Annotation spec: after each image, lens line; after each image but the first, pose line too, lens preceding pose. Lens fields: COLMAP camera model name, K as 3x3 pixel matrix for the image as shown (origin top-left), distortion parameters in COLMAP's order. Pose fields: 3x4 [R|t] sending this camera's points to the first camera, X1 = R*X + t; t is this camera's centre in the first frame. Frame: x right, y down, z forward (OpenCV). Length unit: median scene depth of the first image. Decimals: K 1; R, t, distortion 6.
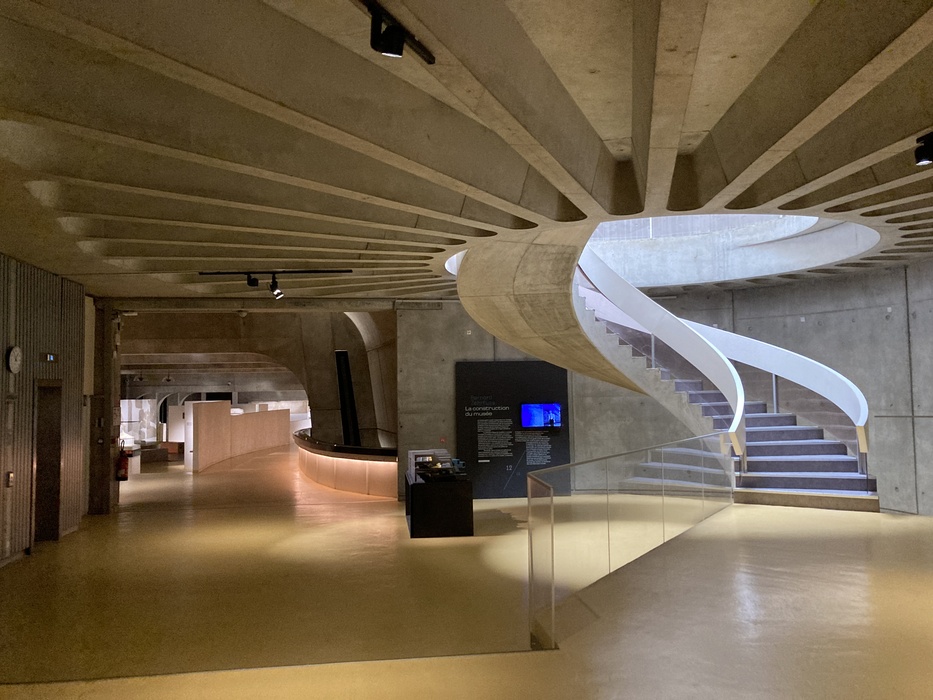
lens RADIAL K [[777.3, 0, 464.4], [0, 777.3, 350.9], [0, 0, 1]] dist [0.009410, -0.018774]
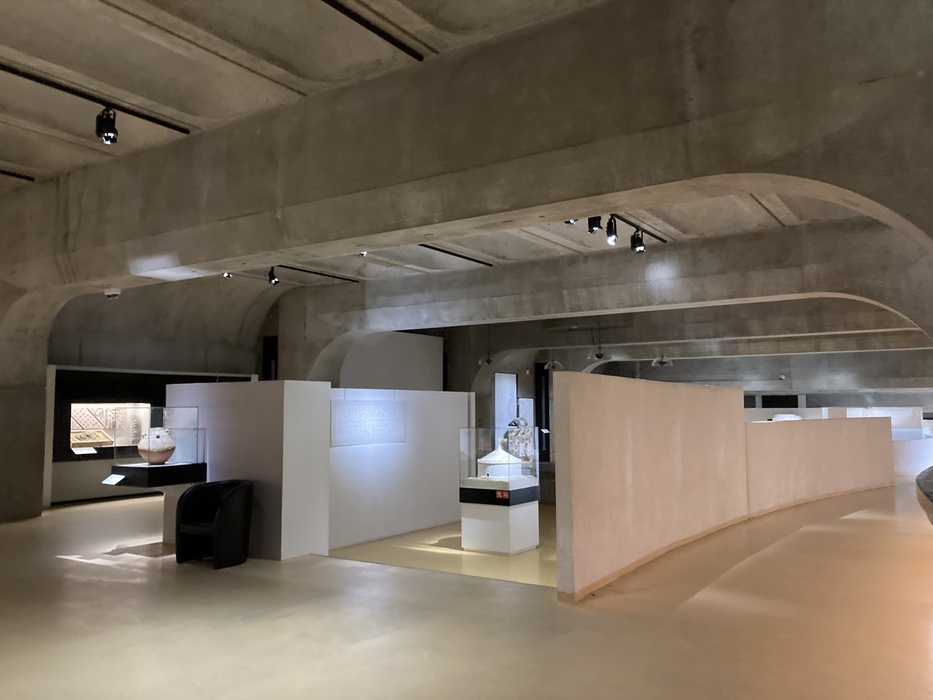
lens RADIAL K [[777.3, 0, 465.3], [0, 777.3, 356.6], [0, 0, 1]] dist [0.009410, -0.018774]
pose [[0.755505, -0.025971, -0.654628, -0.086493], [0.019937, 0.999663, -0.016650, 0.033182], [0.654840, -0.000472, 0.755767, 0.374190]]
